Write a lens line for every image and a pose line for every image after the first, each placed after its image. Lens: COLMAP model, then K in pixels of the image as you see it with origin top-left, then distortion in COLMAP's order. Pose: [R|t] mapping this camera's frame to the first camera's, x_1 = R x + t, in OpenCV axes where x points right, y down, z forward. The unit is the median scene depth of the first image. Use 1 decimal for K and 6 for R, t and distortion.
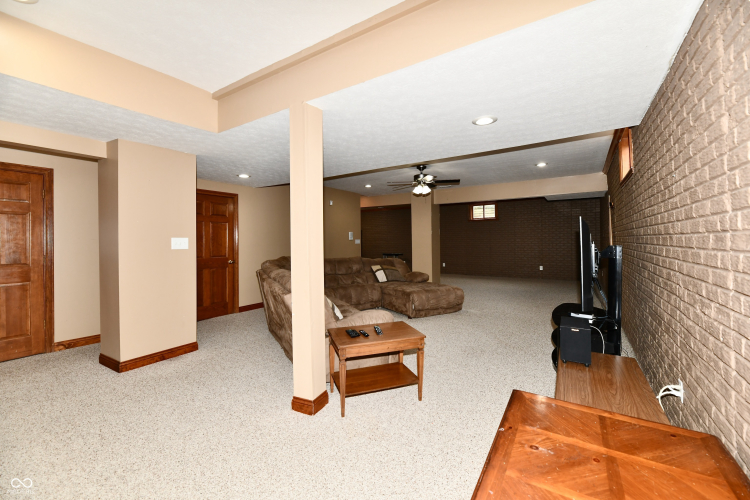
lens RADIAL K [[307.4, 0, 378.5], [0, 307.4, 243.0], [0, 0, 1]] dist [-0.000668, -0.002607]
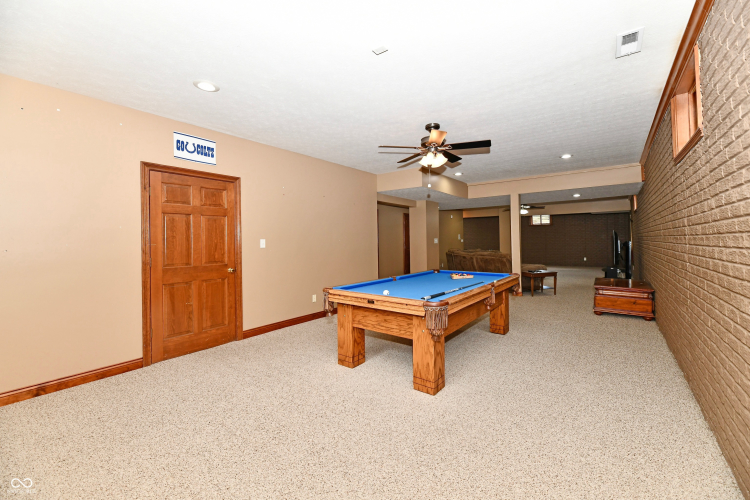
lens RADIAL K [[287.3, 0, 385.3], [0, 287.3, 242.7], [0, 0, 1]] dist [-0.001251, -0.000229]
pose [[0.996047, 0.001911, -0.088812, -0.258161], [-0.001696, 0.999995, 0.002489, 0.004144], [0.088817, -0.002329, 0.996045, -0.389679]]
